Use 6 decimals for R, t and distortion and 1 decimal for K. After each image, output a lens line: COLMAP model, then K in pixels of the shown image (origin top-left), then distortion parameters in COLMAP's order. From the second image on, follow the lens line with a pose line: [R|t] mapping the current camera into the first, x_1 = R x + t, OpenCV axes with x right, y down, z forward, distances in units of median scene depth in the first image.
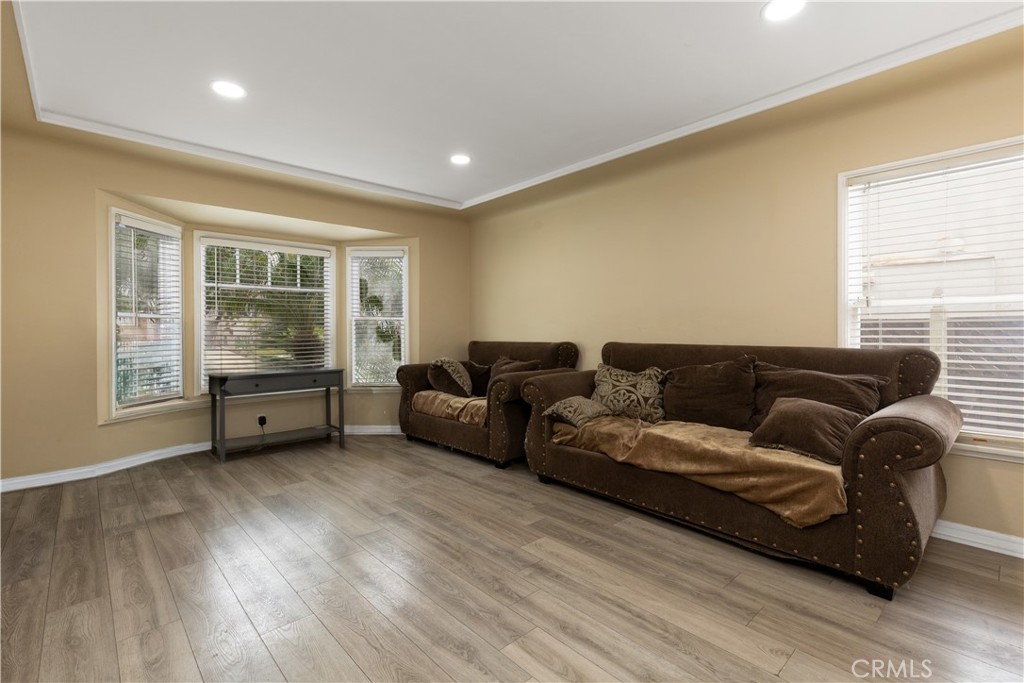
lens RADIAL K [[471.3, 0, 516.1], [0, 471.3, 336.7], [0, 0, 1]] dist [-0.000282, -0.000176]
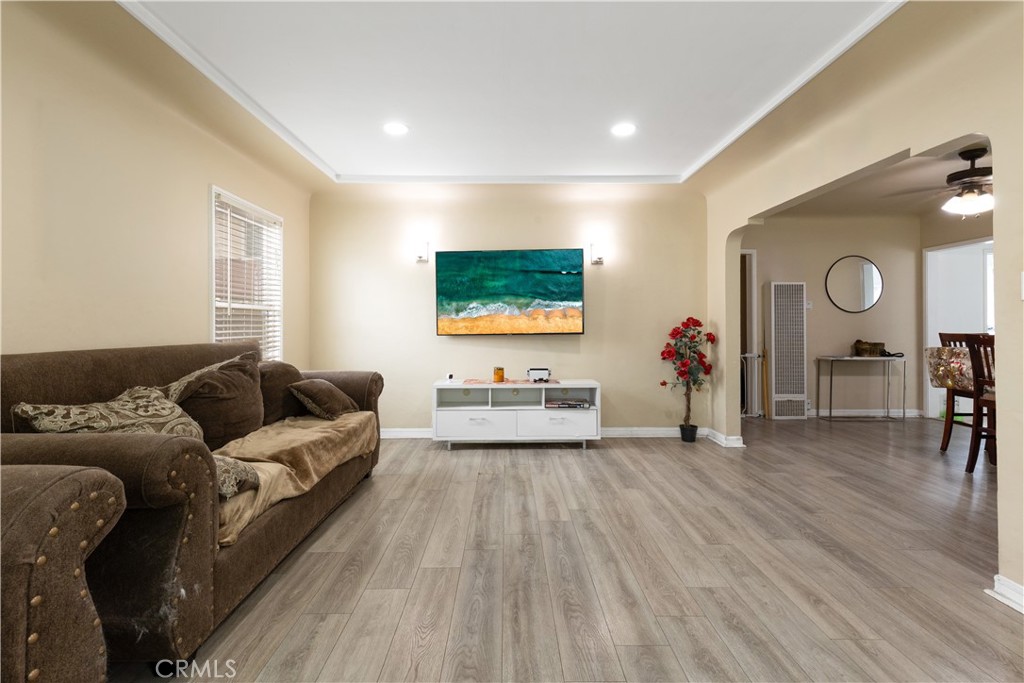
lens RADIAL K [[475.7, 0, 504.2], [0, 475.7, 335.4], [0, 0, 1]] dist [0.000719, -0.000050]
pose [[-0.731516, -0.009041, 0.681764, -0.535172], [0.014563, 0.999477, 0.028880, -0.014273], [-0.681668, 0.031055, -0.731002, 1.278735]]
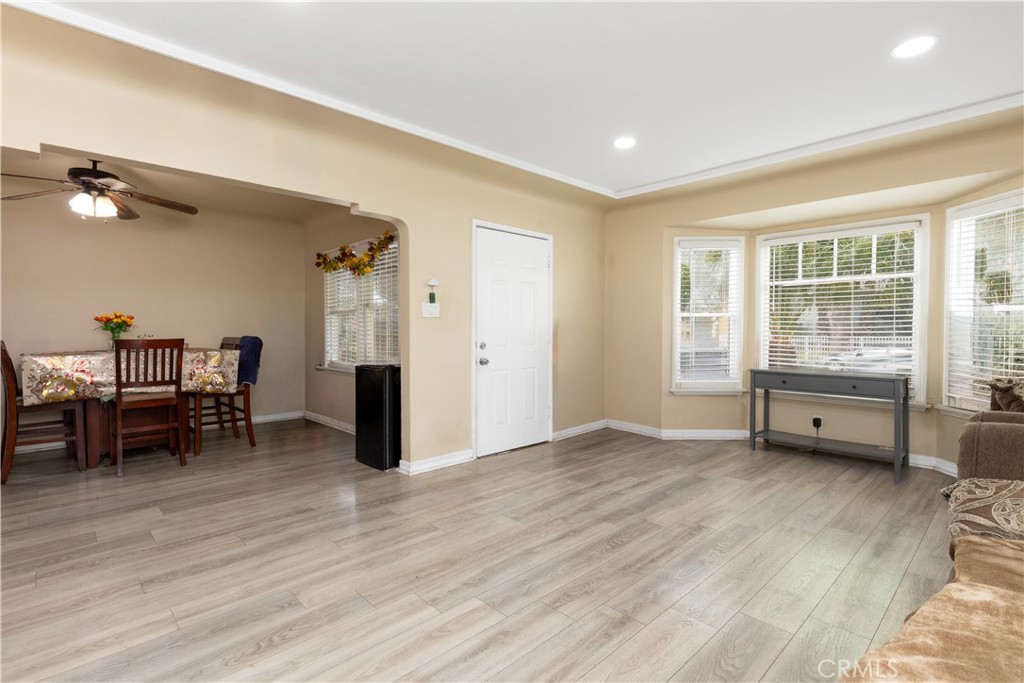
lens RADIAL K [[475.7, 0, 504.2], [0, 475.7, 335.4], [0, 0, 1]] dist [0.000719, -0.000050]
pose [[-0.004193, 0.018216, -0.999825, 0.627862], [-0.011655, 0.999765, 0.018263, -0.007981], [0.999923, 0.011729, -0.003980, 0.583636]]
